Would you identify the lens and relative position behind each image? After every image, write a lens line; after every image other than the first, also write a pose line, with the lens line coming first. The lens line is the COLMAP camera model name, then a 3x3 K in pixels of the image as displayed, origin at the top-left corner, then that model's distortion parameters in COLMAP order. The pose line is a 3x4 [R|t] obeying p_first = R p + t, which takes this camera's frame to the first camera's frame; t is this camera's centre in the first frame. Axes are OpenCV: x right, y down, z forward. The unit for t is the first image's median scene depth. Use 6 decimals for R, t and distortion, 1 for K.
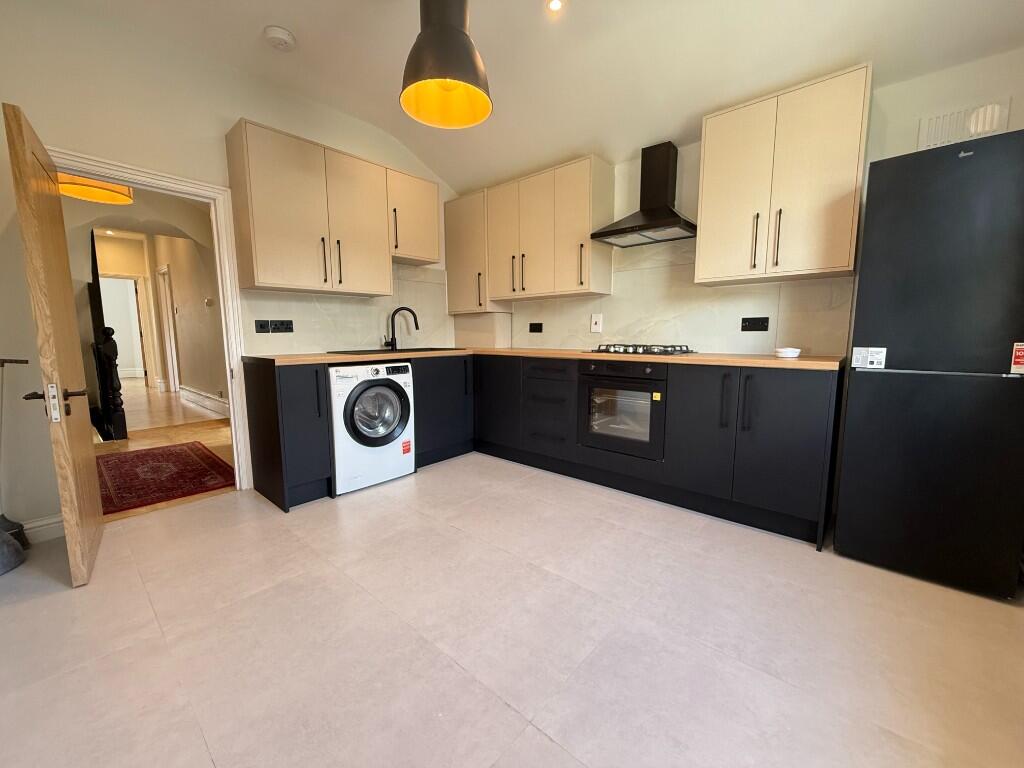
lens RADIAL K [[405.0, 0, 511.5], [0, 405.0, 384.6], [0, 0, 1]] dist [-0.001828, -0.000293]
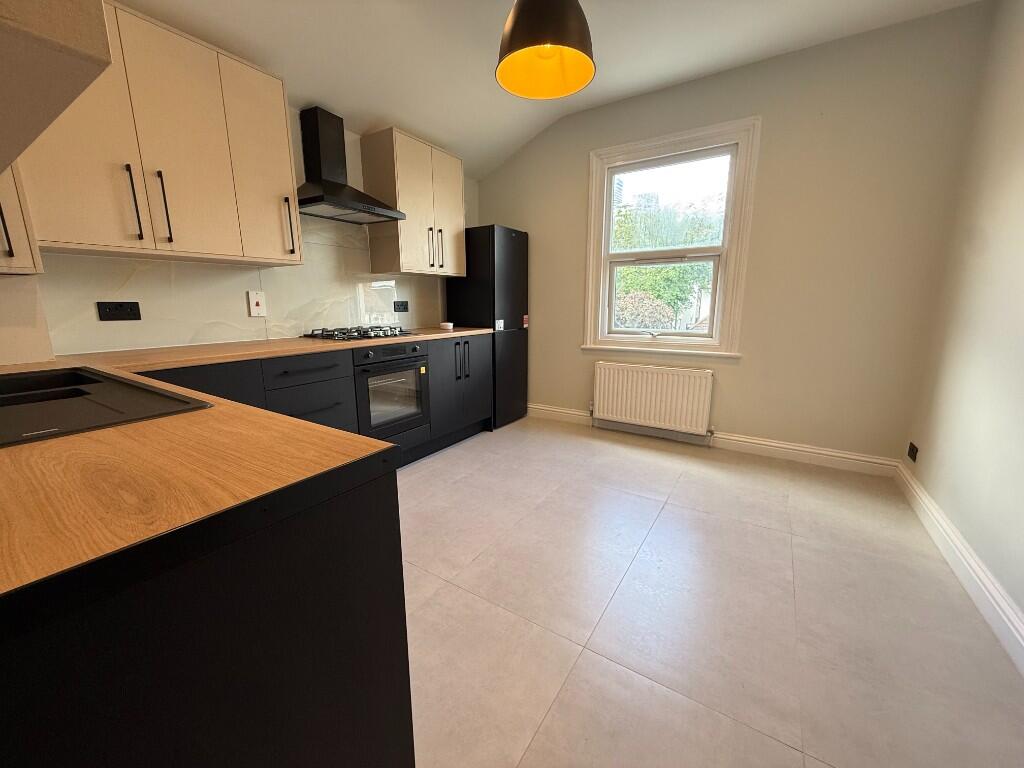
lens RADIAL K [[405.0, 0, 509.0], [0, 405.0, 383.7], [0, 0, 1]] dist [-0.001828, -0.000293]
pose [[-0.141722, -0.191534, 0.971200, -0.659739], [0.130040, 0.968998, 0.210076, -0.117215], [-0.981328, 0.156068, -0.112422, 0.723885]]
